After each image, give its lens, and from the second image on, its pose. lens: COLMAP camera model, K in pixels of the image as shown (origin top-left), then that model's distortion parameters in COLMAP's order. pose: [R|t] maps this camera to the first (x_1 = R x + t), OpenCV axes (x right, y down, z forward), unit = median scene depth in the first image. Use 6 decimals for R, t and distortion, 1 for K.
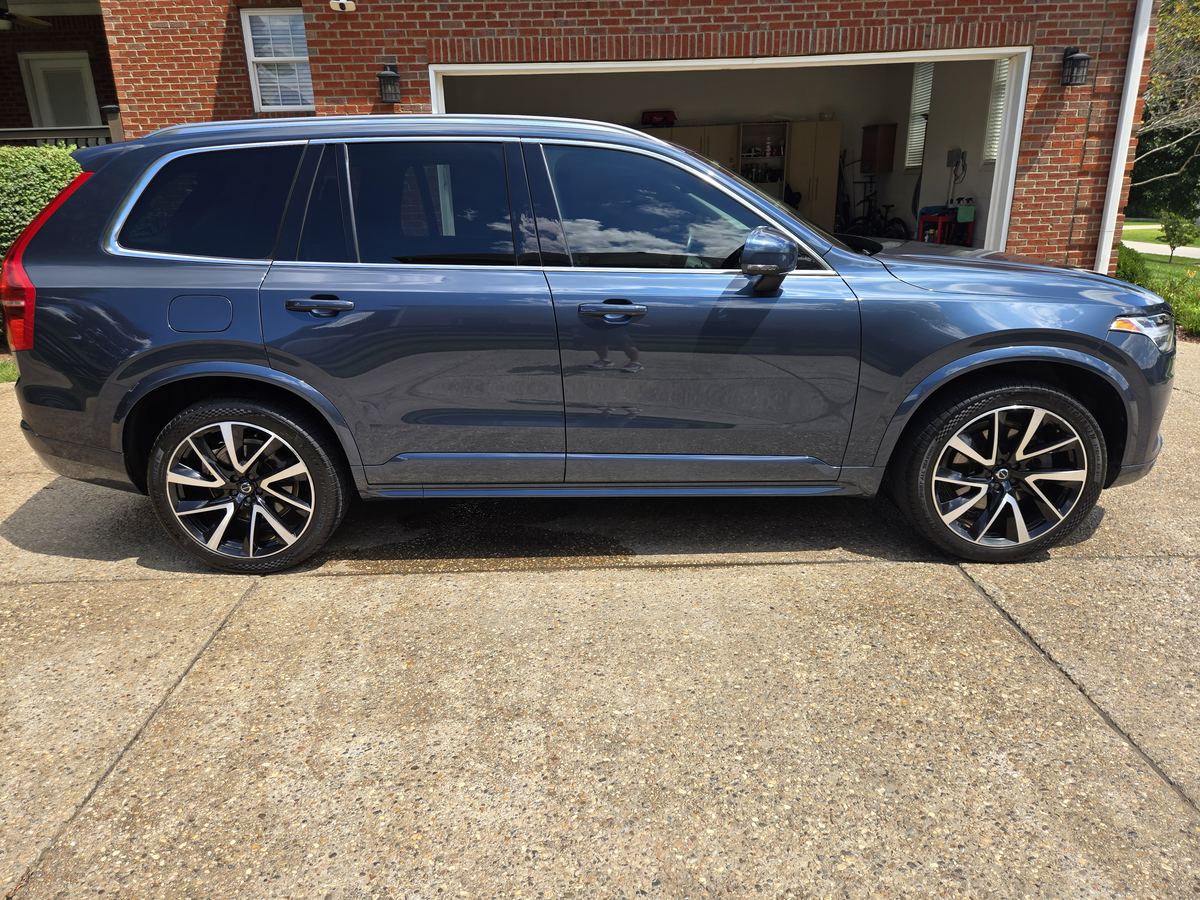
lens RADIAL K [[793.3, 0, 597.4], [0, 793.3, 446.7], [0, 0, 1]] dist [0.005601, 0.005696]
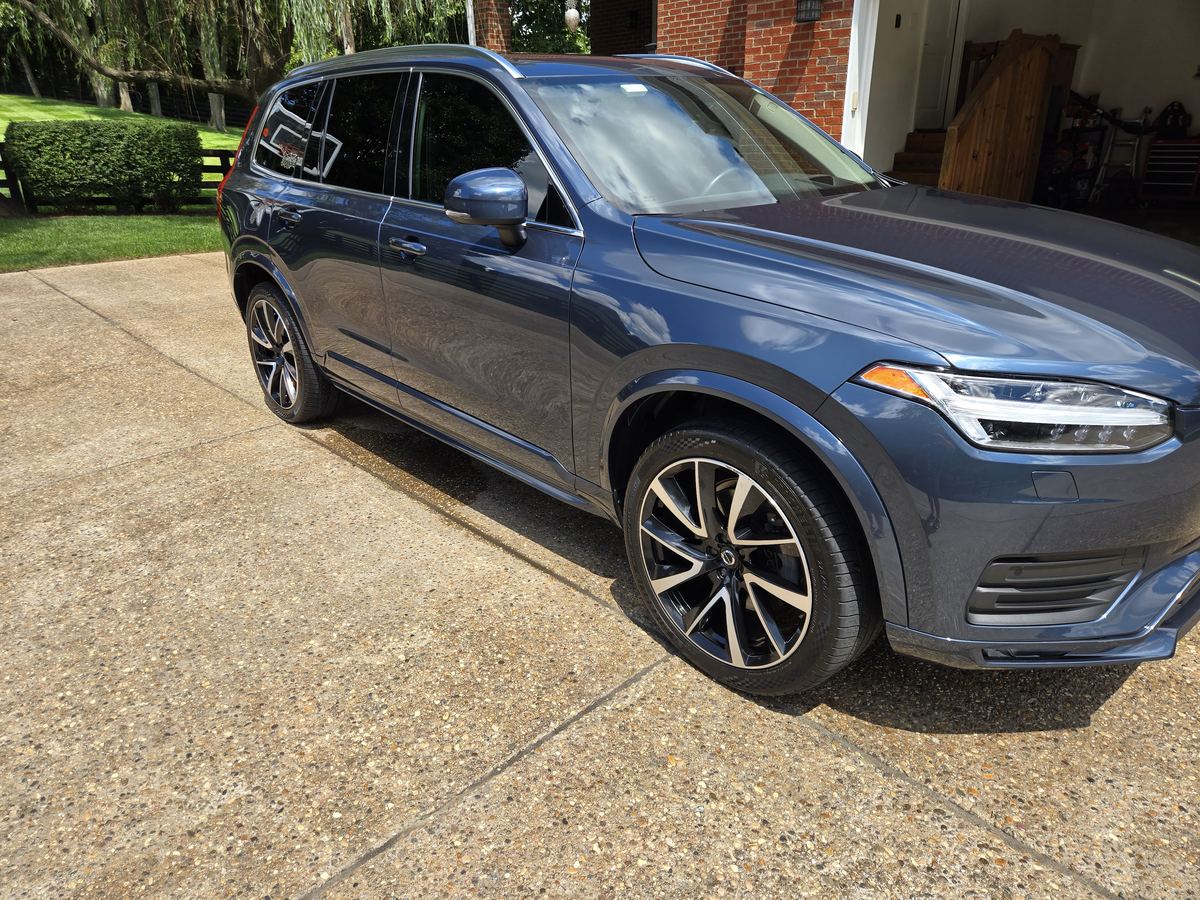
lens RADIAL K [[793.3, 0, 597.0], [0, 793.3, 454.6], [0, 0, 1]] dist [0.005601, 0.005696]
pose [[0.675951, 0.284283, -0.679907, 0.846572], [-0.221607, 0.958309, 0.180371, -0.143266], [0.702838, 0.028751, 0.710769, 0.427908]]
